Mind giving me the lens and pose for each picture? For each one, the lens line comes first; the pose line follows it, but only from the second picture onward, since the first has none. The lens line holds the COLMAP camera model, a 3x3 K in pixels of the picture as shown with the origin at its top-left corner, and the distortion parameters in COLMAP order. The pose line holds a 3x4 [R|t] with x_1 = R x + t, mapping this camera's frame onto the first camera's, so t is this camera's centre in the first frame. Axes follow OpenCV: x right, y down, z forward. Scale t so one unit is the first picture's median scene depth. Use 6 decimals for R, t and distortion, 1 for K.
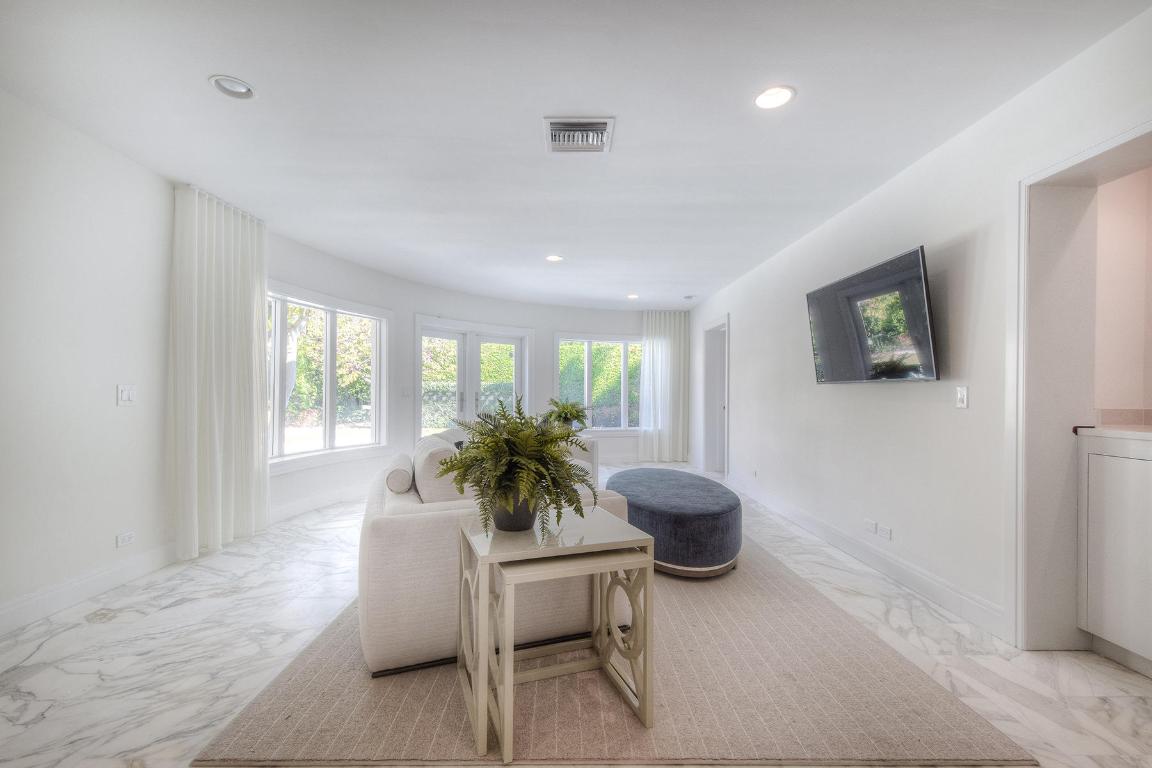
lens RADIAL K [[511.0, 0, 578.5], [0, 511.0, 391.6], [0, 0, 1]] dist [0.015230, -0.003528]
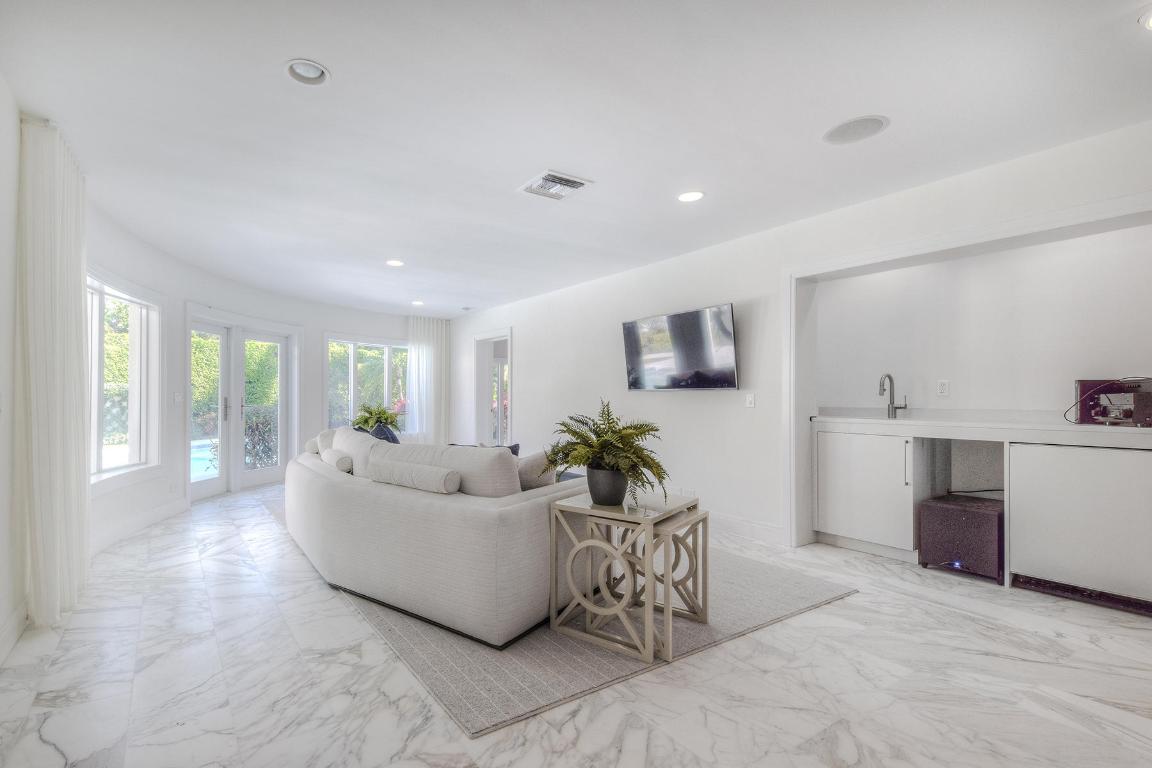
lens RADIAL K [[498.2, 0, 565.9], [0, 498.2, 394.9], [0, 0, 1]] dist [0.012896, -0.000841]
pose [[0.848598, -0.000020, 0.529039, -0.525577], [0.000411, 1.000000, -0.000622, -0.005691], [-0.529039, 0.000745, 0.848597, -0.009283]]
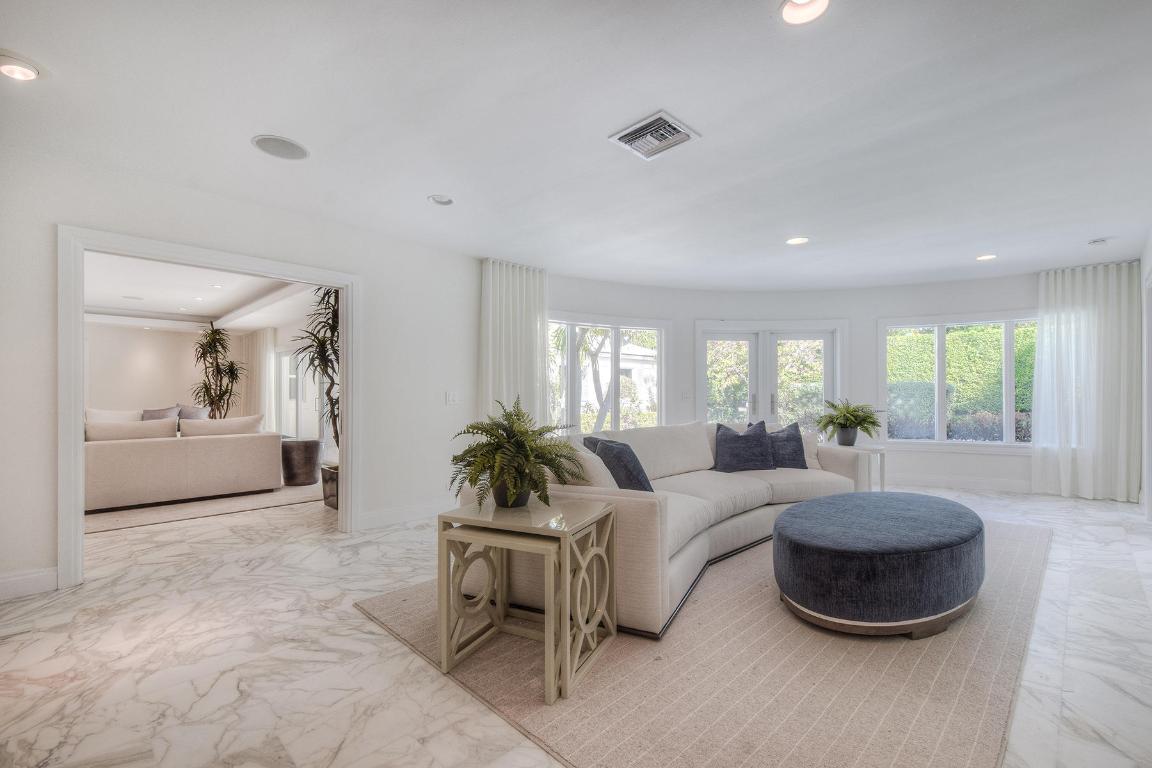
lens RADIAL K [[511.0, 0, 558.3], [0, 511.0, 390.0], [0, 0, 1]] dist [0.015230, -0.003528]
pose [[0.673849, -0.016408, -0.738686, 0.483380], [0.009684, 0.999864, -0.013375, 0.005545], [0.738805, 0.001860, 0.673916, 0.149457]]
